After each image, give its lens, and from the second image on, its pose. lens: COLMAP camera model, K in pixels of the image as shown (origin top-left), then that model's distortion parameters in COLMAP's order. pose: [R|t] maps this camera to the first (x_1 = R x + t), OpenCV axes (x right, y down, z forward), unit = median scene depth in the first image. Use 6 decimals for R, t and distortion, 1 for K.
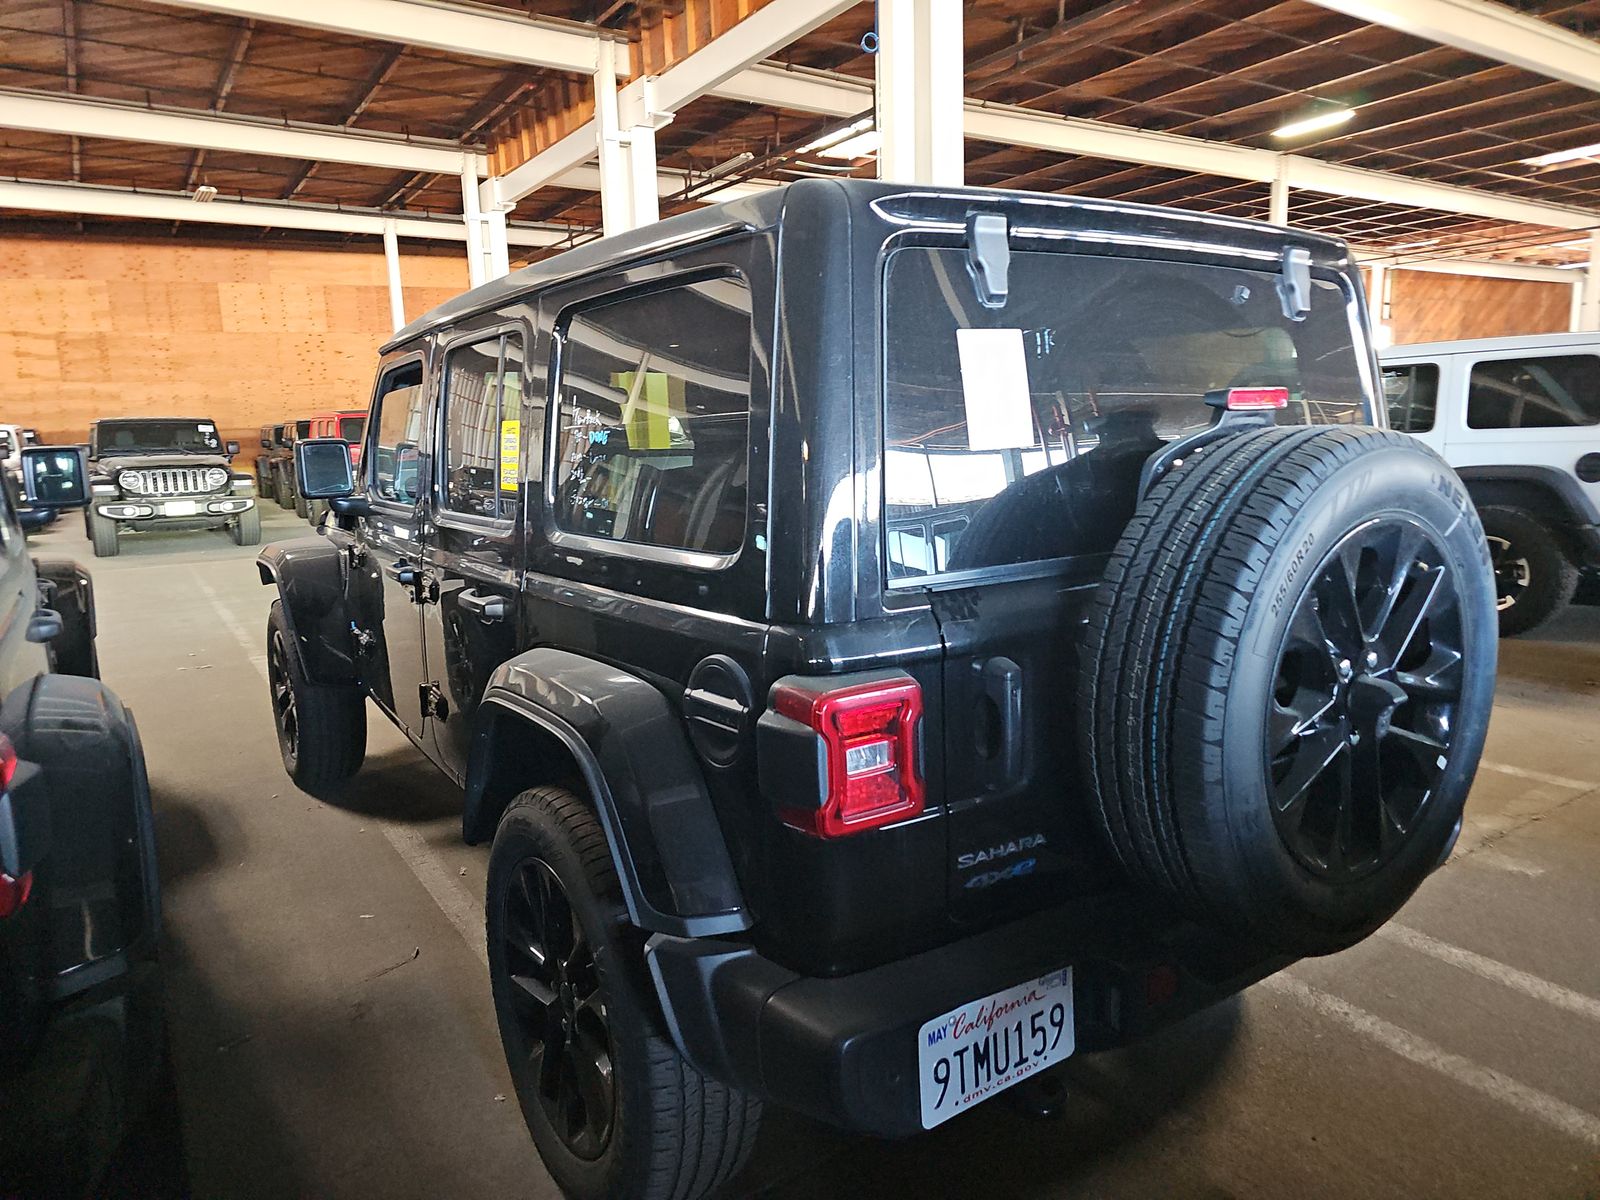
lens RADIAL K [[1063.9, 0, 794.1], [0, 1063.9, 596.9], [0, 0, 1]] dist [0.044536, -0.028324]
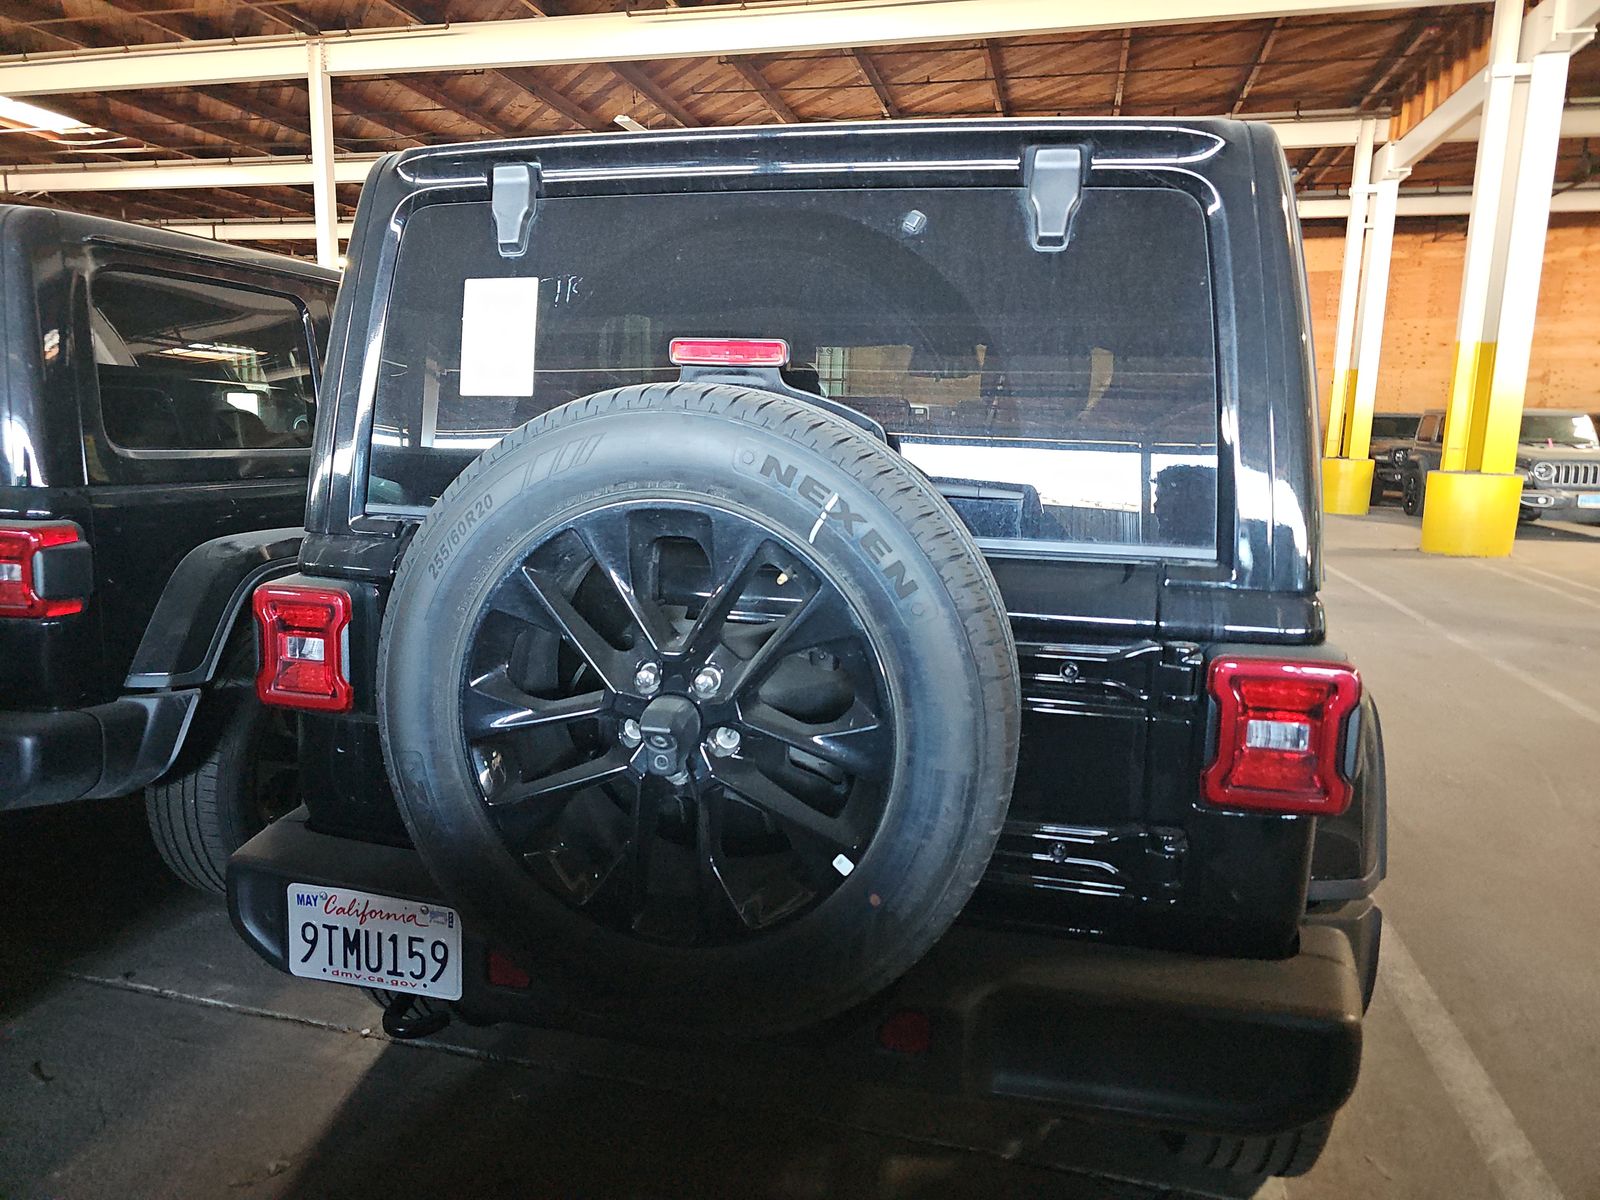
lens RADIAL K [[1063.9, 0, 794.1], [0, 1063.9, 596.9], [0, 0, 1]] dist [0.044536, -0.028324]
pose [[0.661486, 0.169268, -0.730605, 0.129140], [-0.164465, 0.983223, 0.078889, -0.008764], [0.731702, 0.067975, 0.678227, 0.059288]]
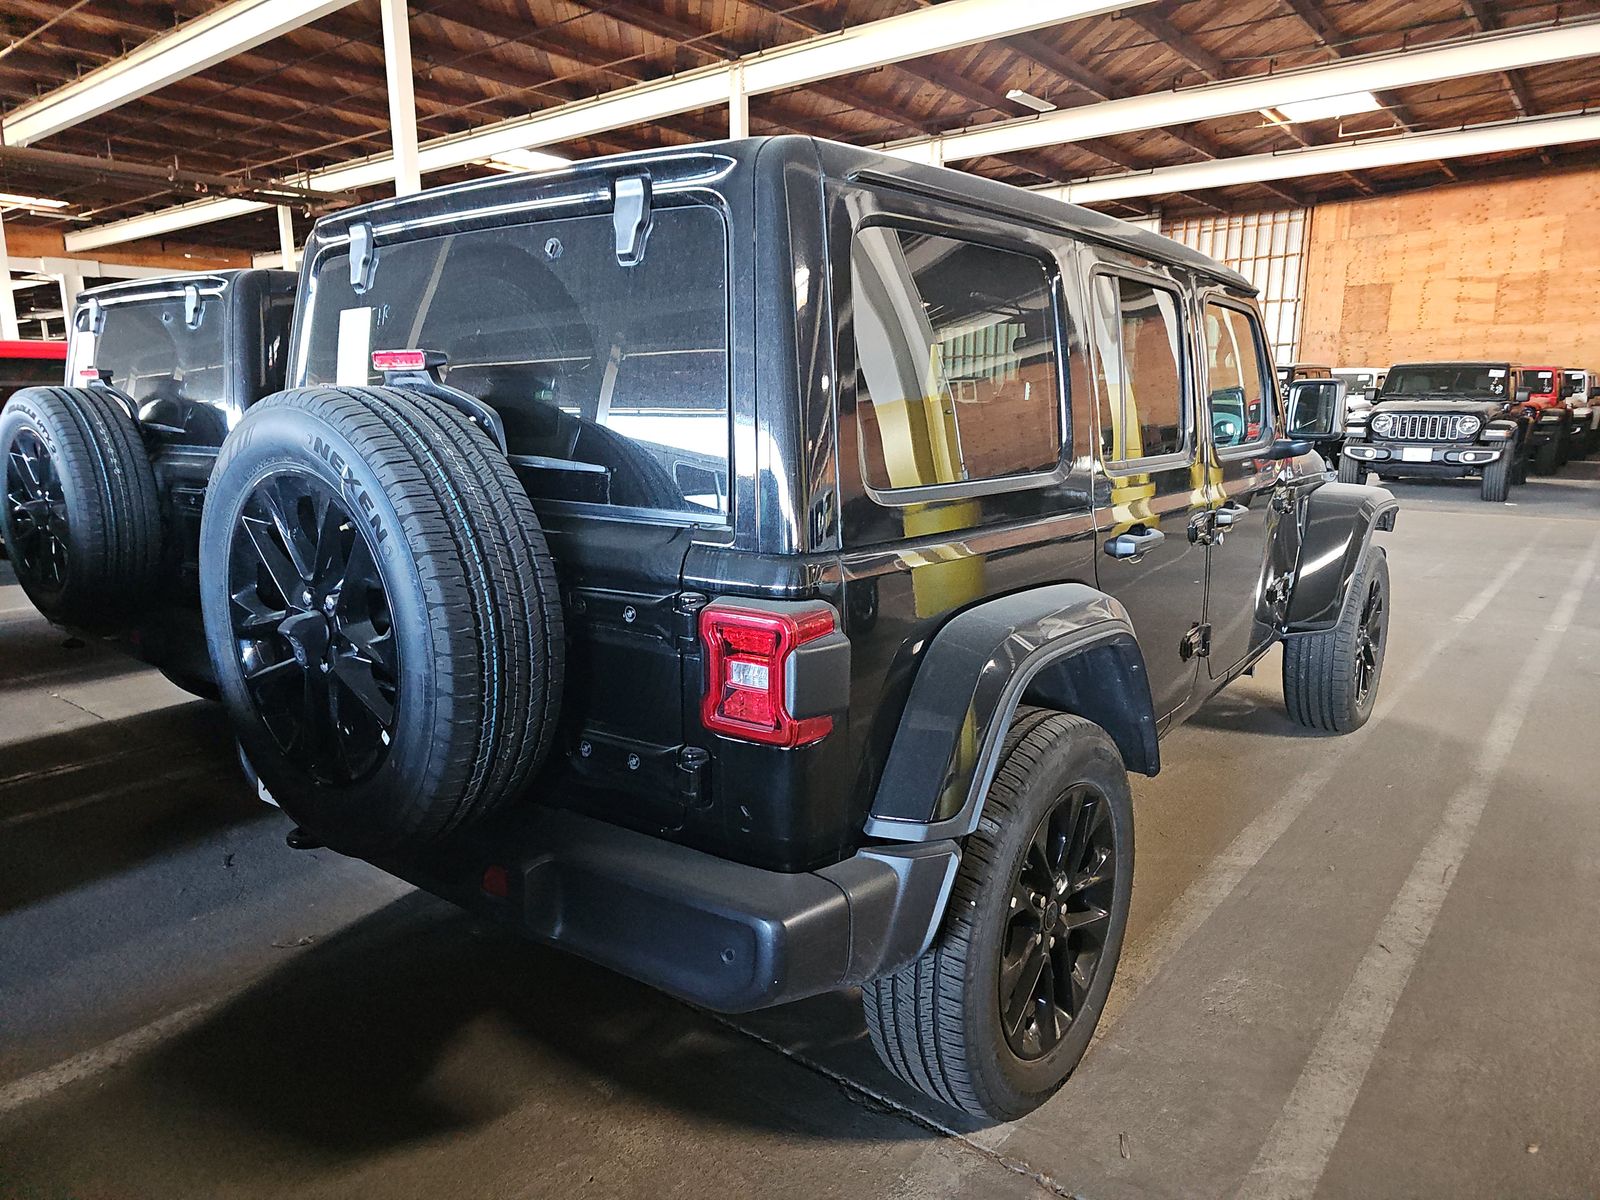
lens RADIAL K [[1056.9, 0, 773.7], [0, 1056.9, 619.0], [0, 0, 1]] dist [0.042932, -0.028747]
pose [[0.292137, 0.226961, -0.929056, 0.191331], [-0.158847, 0.969455, 0.186881, -0.022843], [0.943092, 0.092983, 0.319266, 0.123128]]
